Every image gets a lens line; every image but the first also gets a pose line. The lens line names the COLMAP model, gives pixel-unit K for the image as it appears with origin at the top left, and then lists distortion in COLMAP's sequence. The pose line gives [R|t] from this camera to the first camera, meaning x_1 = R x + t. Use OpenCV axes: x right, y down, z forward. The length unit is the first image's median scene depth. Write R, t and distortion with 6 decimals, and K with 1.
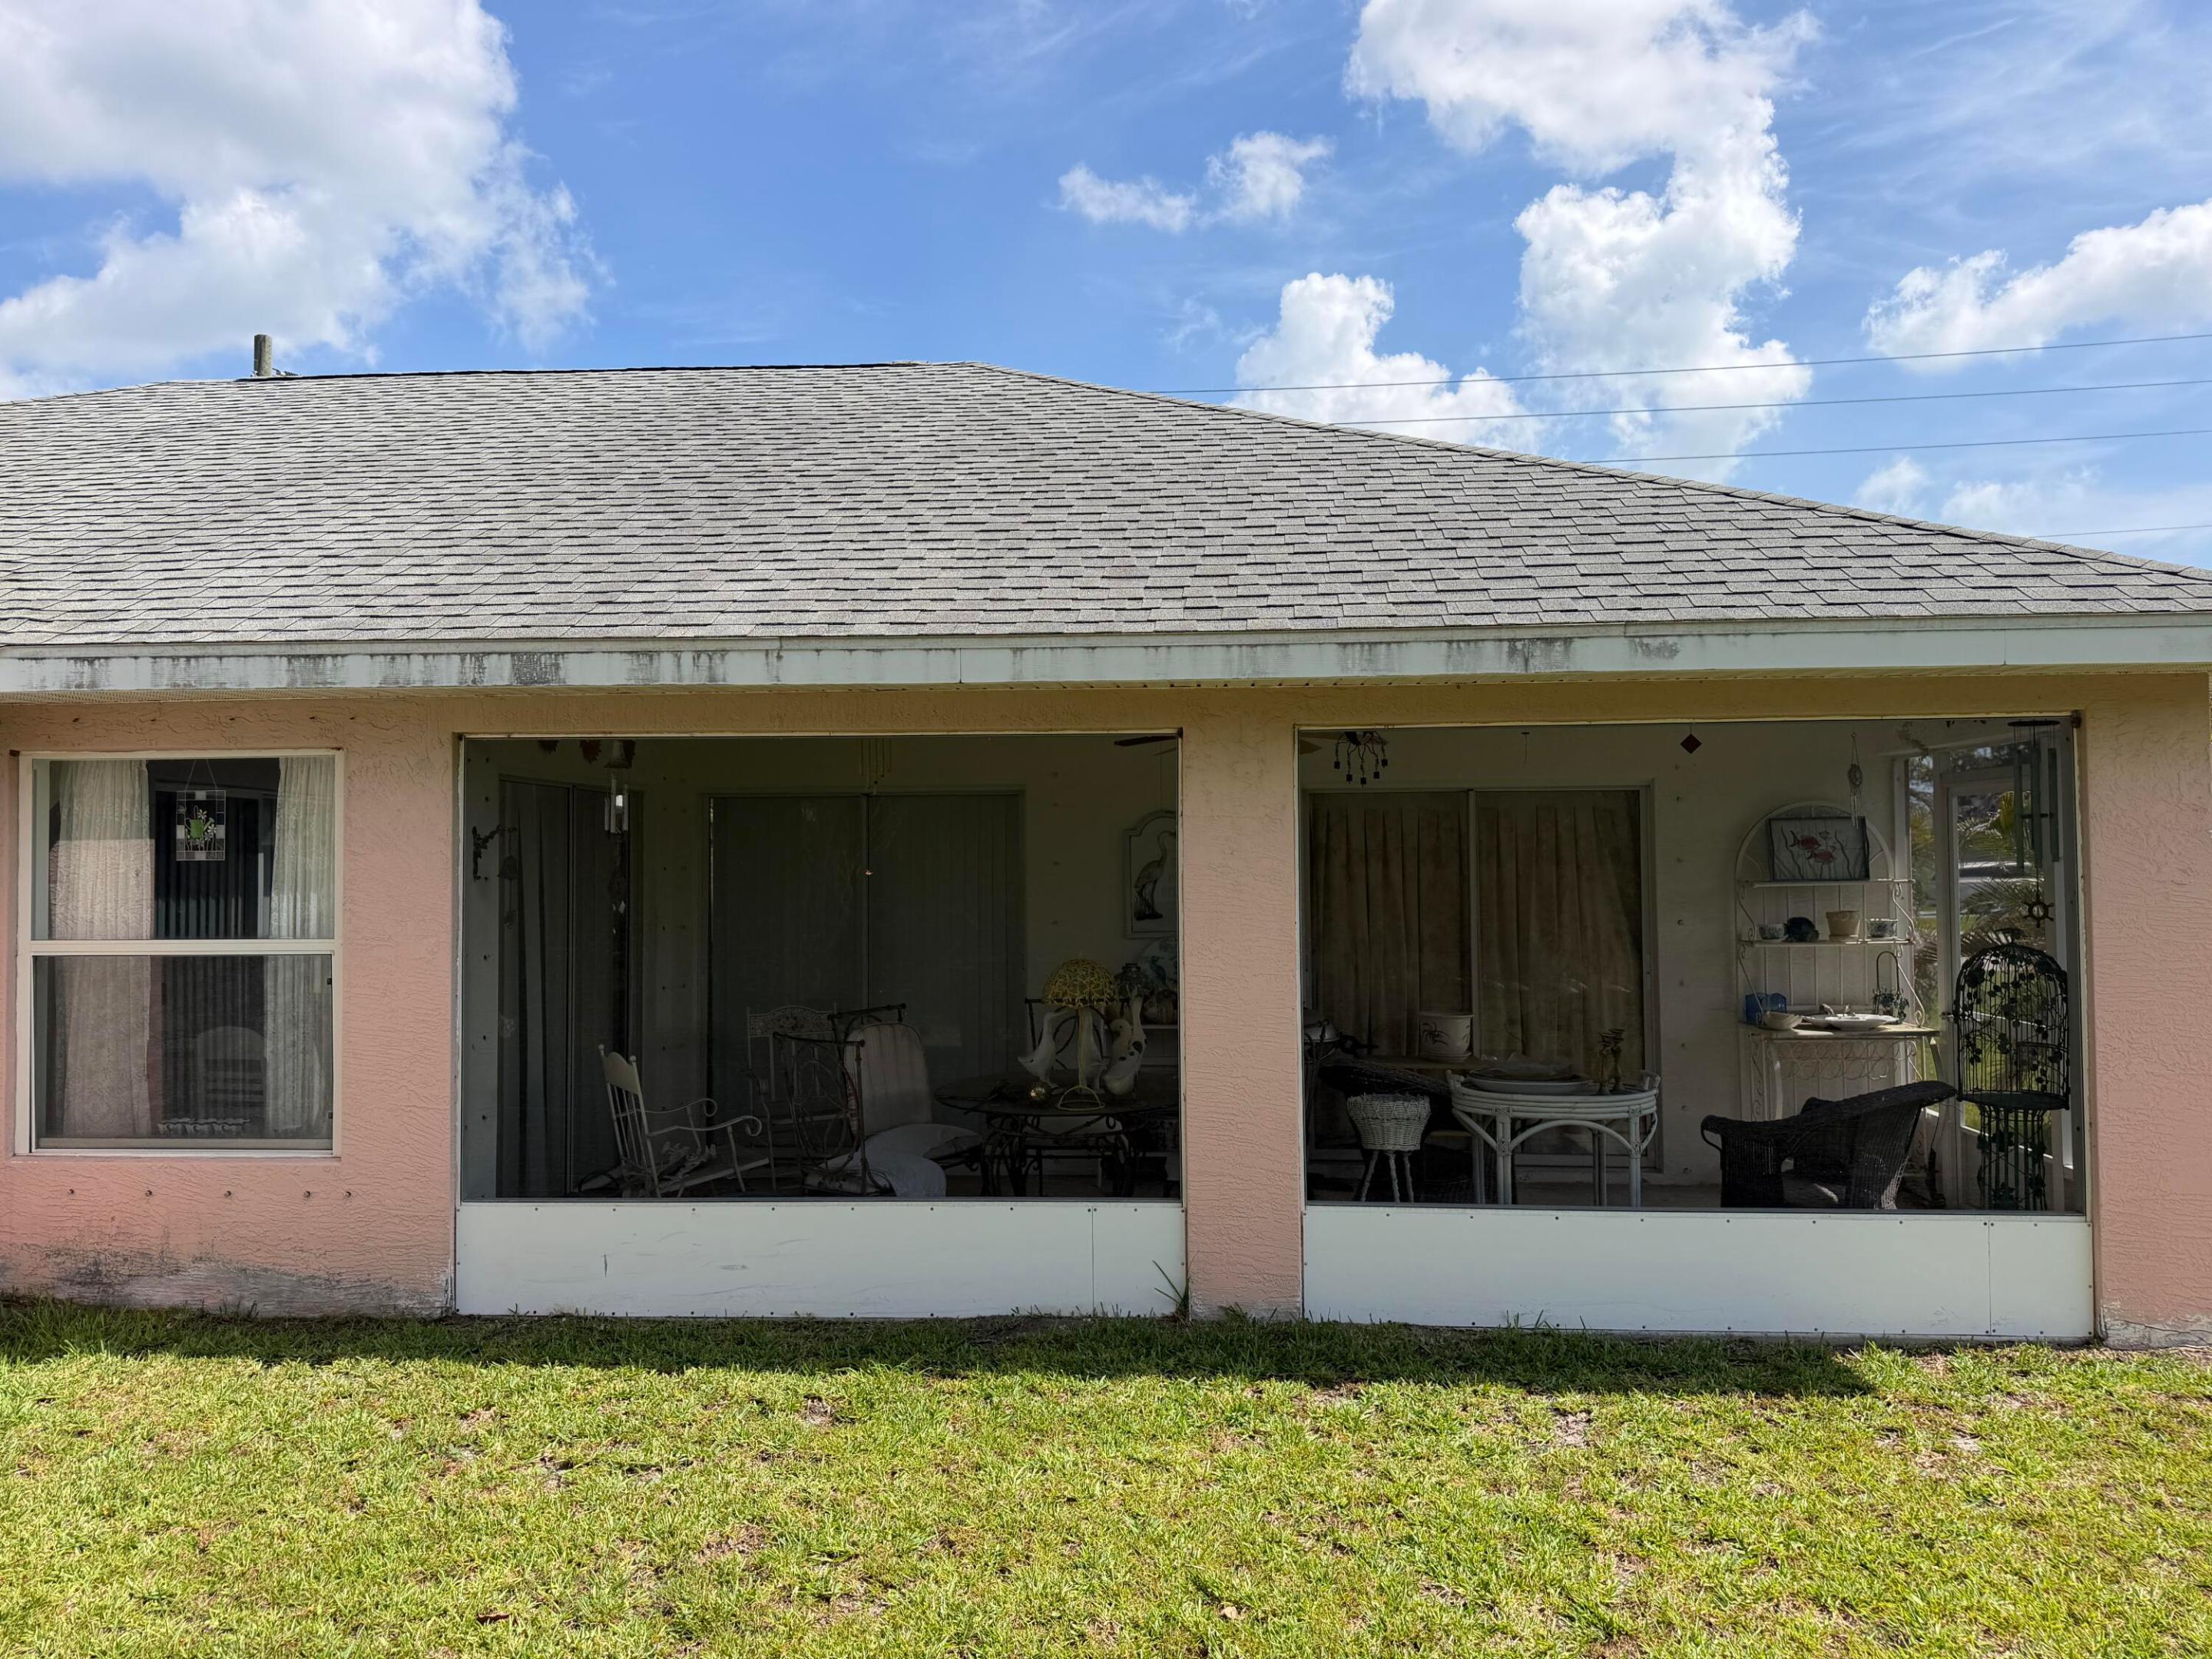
lens RADIAL K [[1574.8, 0, 1106.0], [0, 1574.8, 829.5], [0, 0, 1]] dist [-0.002210, -0.000793]
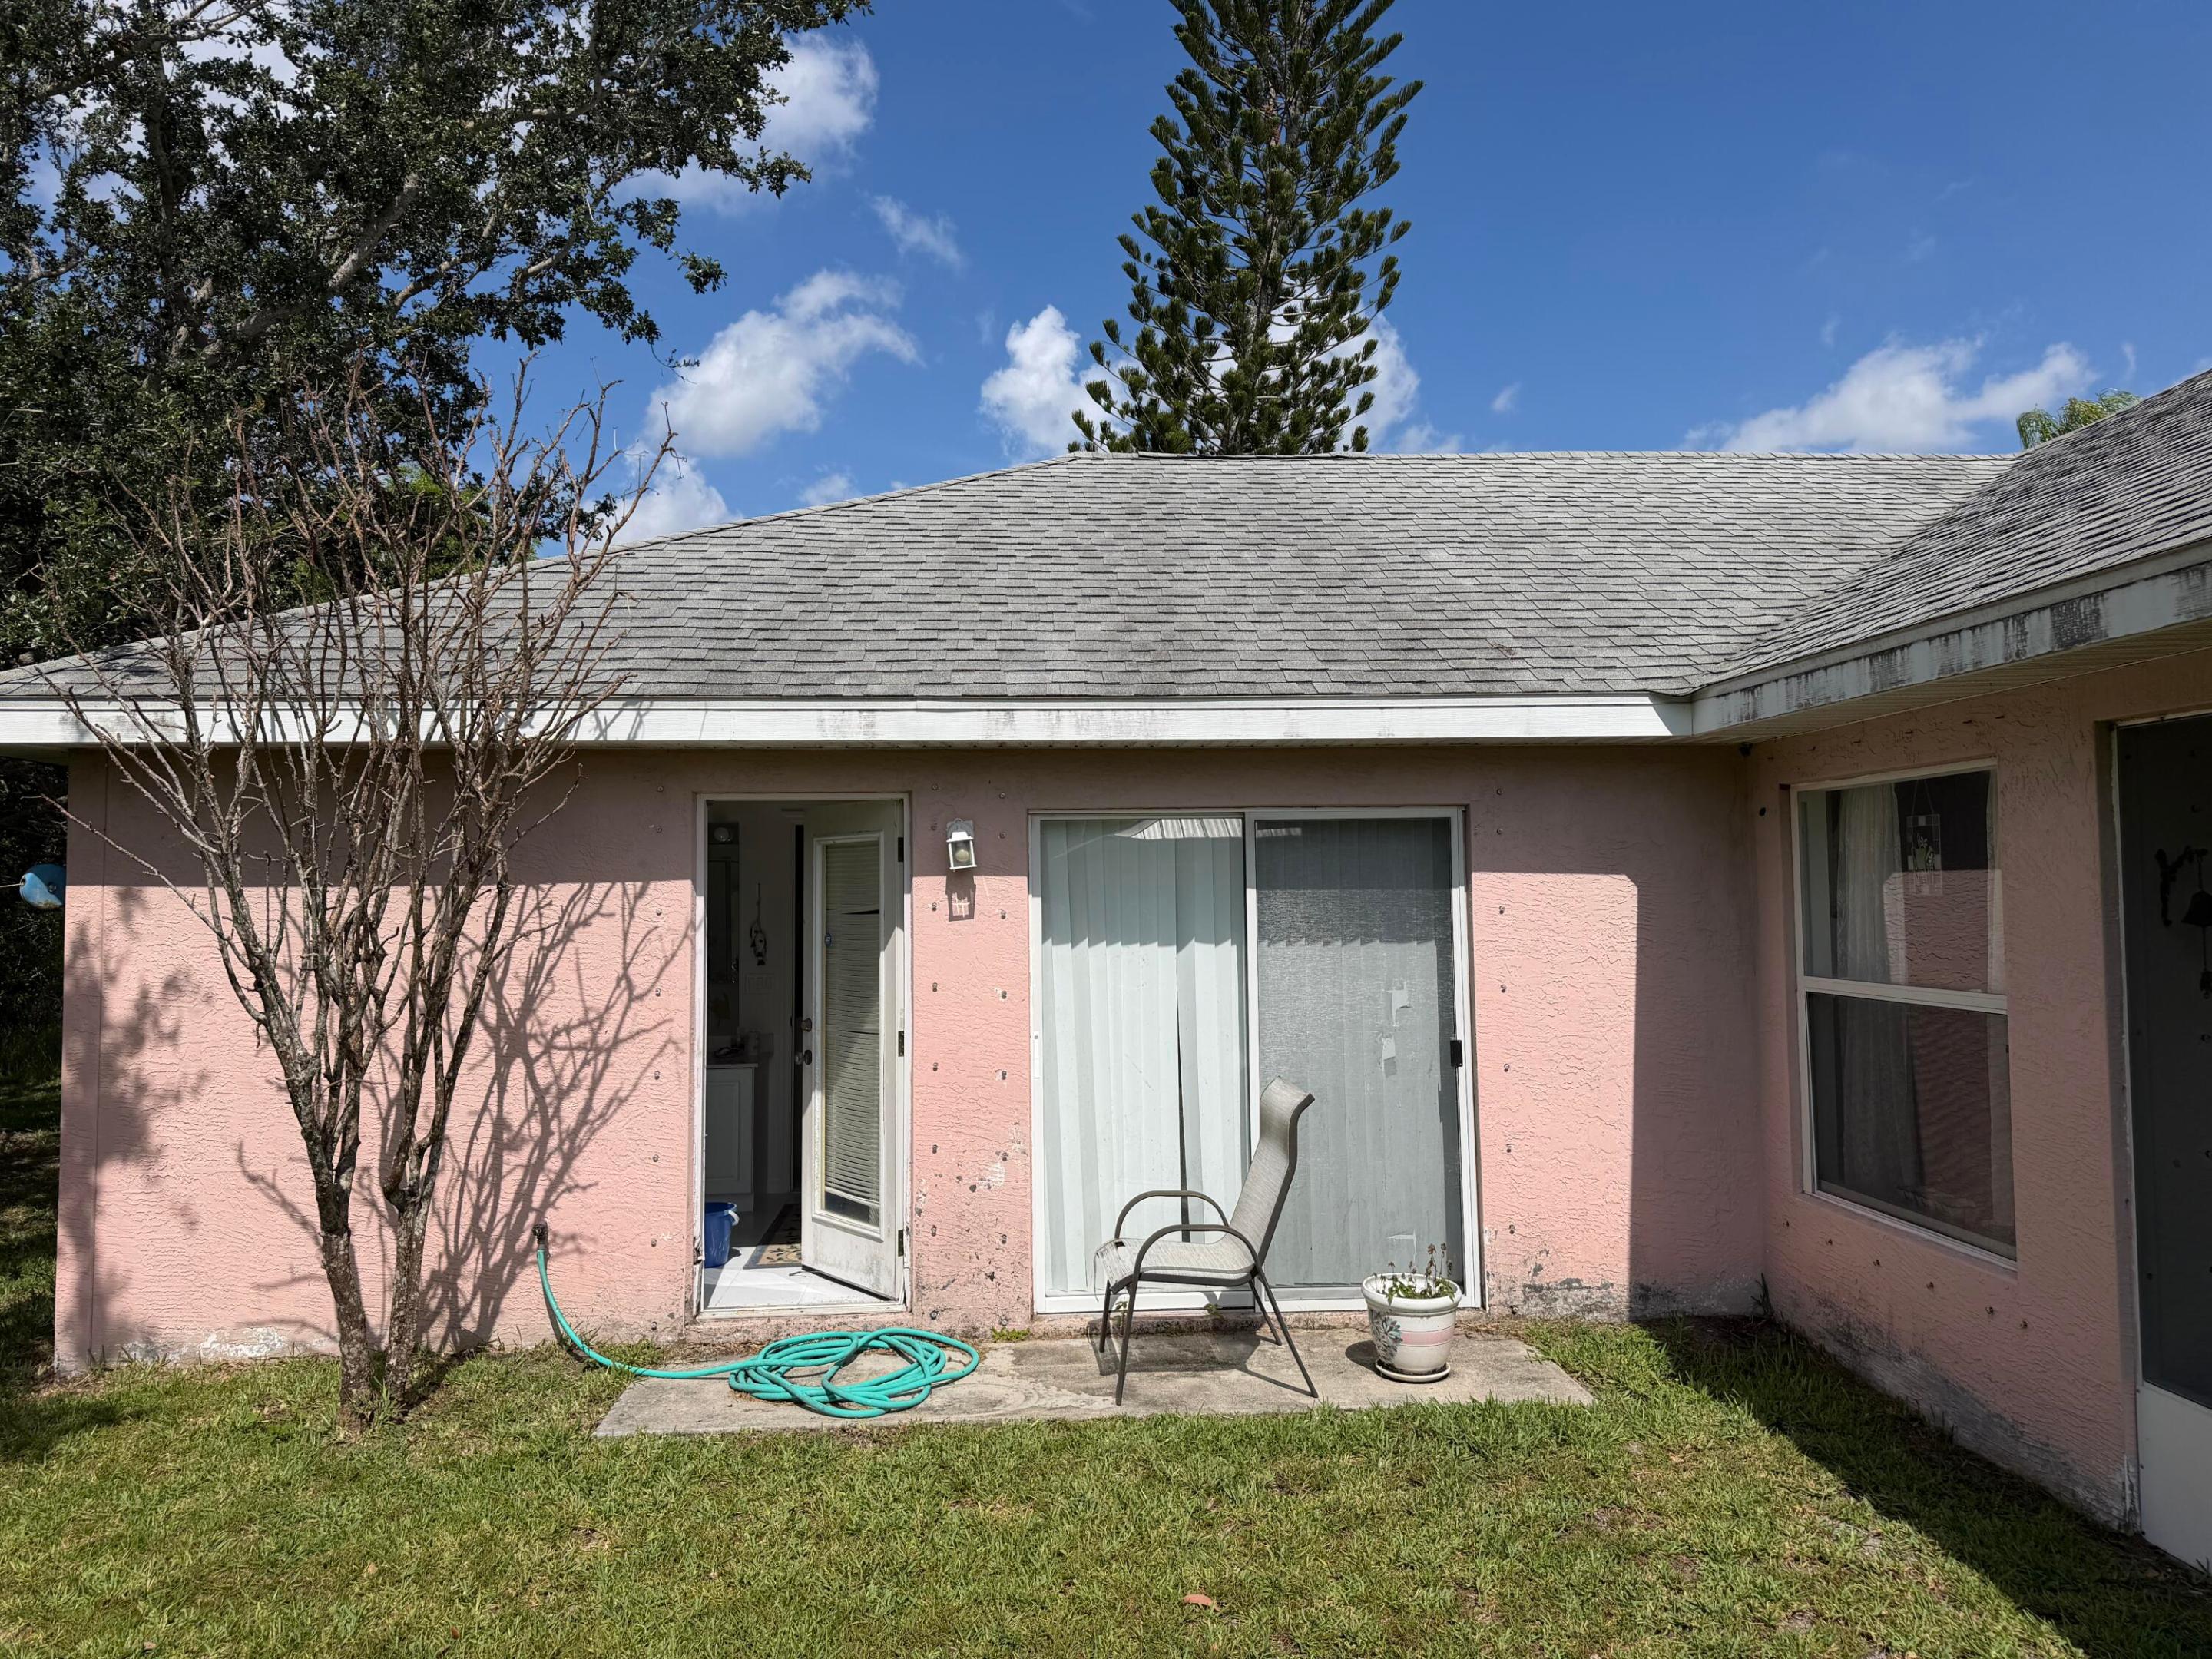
lens RADIAL K [[1574.8, 0, 1106.0], [0, 1574.8, 829.5], [0, 0, 1]] dist [-0.002210, -0.000793]
pose [[0.102632, -0.035887, -0.994072, 0.259939], [0.031014, 0.998979, -0.032863, -0.002161], [0.994236, -0.027457, 0.103640, 0.479082]]
